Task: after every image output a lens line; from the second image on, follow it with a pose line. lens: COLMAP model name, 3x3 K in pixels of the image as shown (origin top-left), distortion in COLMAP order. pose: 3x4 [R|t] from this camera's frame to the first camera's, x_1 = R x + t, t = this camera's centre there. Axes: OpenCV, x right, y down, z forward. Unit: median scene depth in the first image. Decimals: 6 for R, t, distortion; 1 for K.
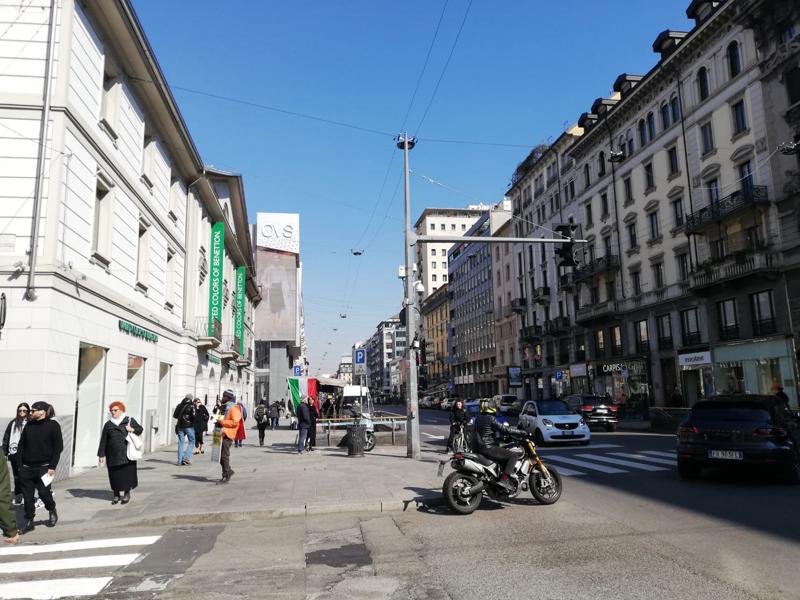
lens RADIAL K [[606.2, 0, 400.5], [0, 606.2, 302.7], [0, 0, 1]] dist [0.082333, -0.119048]
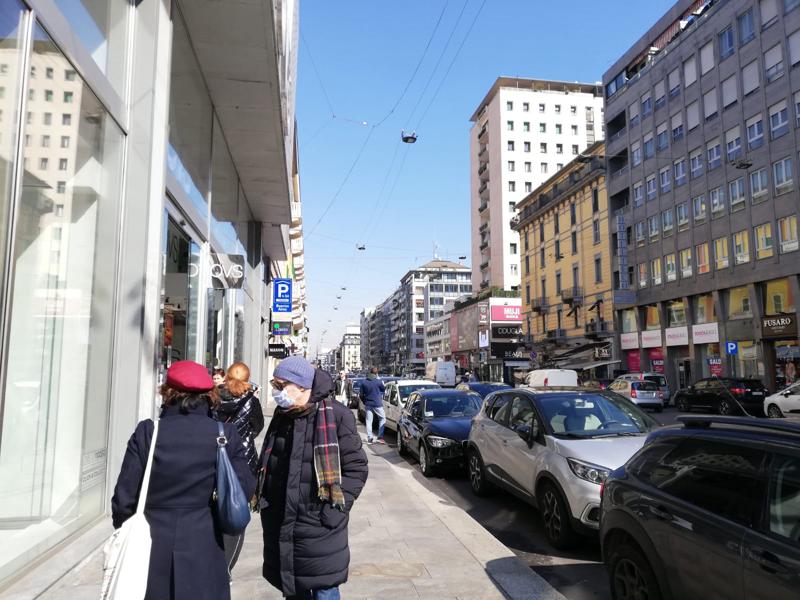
lens RADIAL K [[544.8, 0, 385.0], [0, 544.8, 305.1], [0, 0, 1]] dist [0.006945, -0.010913]
pose [[0.999715, 0.019936, -0.013112, -0.052531], [-0.019563, 0.999417, 0.027997, 0.055330], [0.013663, -0.027733, 0.999522, 0.347456]]
